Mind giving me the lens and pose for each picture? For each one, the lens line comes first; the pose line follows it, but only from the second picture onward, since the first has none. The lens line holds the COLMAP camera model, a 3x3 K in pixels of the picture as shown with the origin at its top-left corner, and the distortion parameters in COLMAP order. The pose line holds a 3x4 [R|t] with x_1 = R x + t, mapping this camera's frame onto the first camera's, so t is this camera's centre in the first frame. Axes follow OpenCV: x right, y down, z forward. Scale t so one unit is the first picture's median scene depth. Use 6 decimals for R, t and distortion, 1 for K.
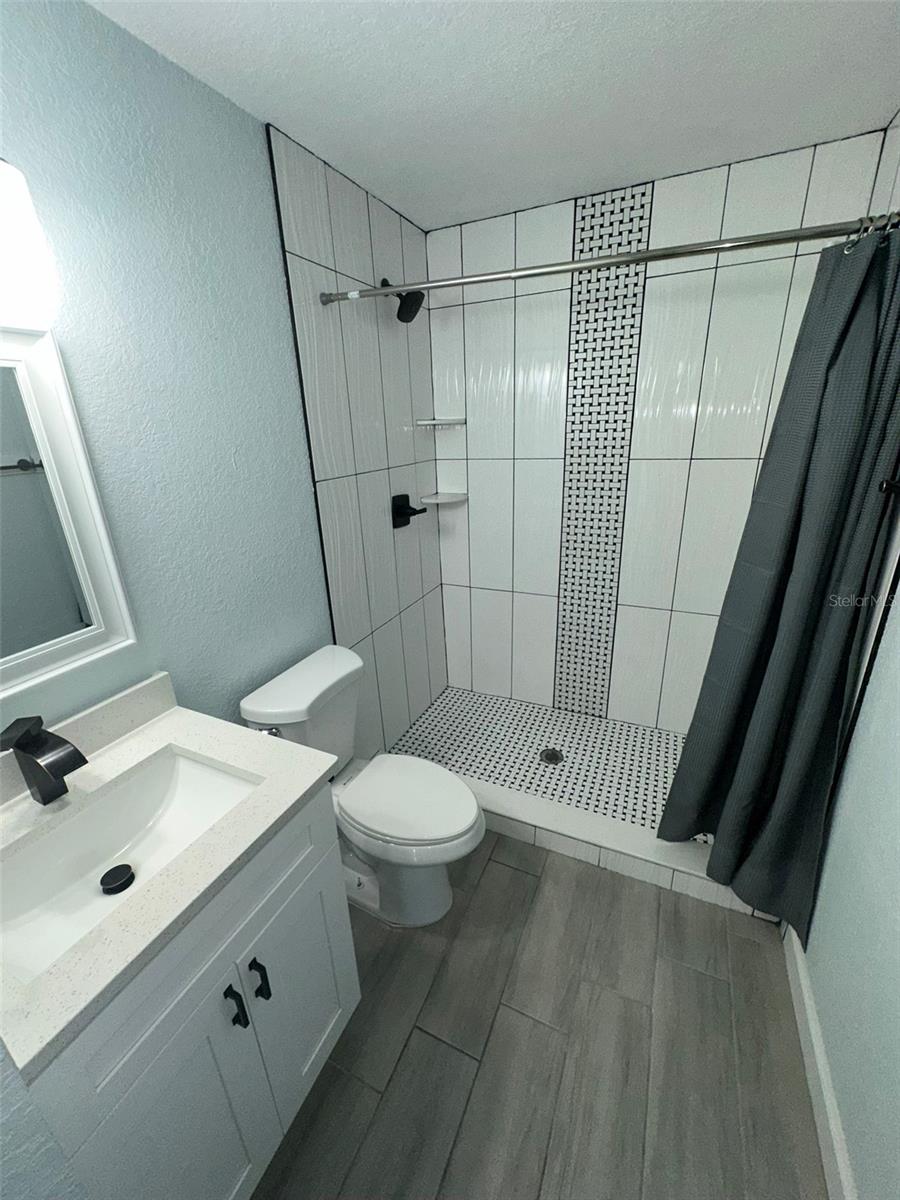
lens RADIAL K [[482.4, 0, 450.0], [0, 482.4, 600.0], [0, 0, 1]] dist [0.000906, -0.000186]
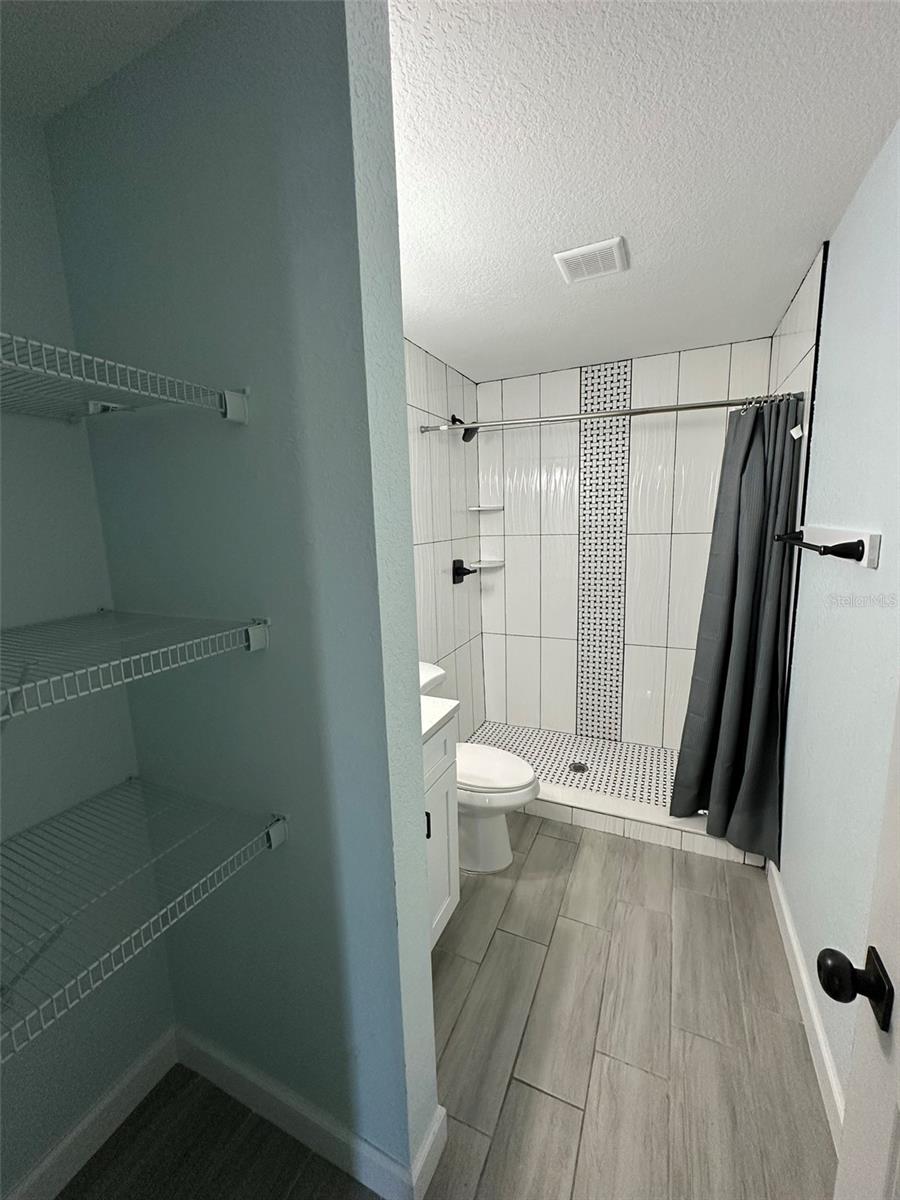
lens RADIAL K [[482.4, 0, 450.0], [0, 482.4, 600.0], [0, 0, 1]] dist [0.000906, -0.000186]
pose [[0.999993, 0.003490, 0.001454, -0.134098], [-0.003168, 0.983372, -0.181576, 0.144391], [-0.002064, 0.181570, 0.983376, -0.317161]]
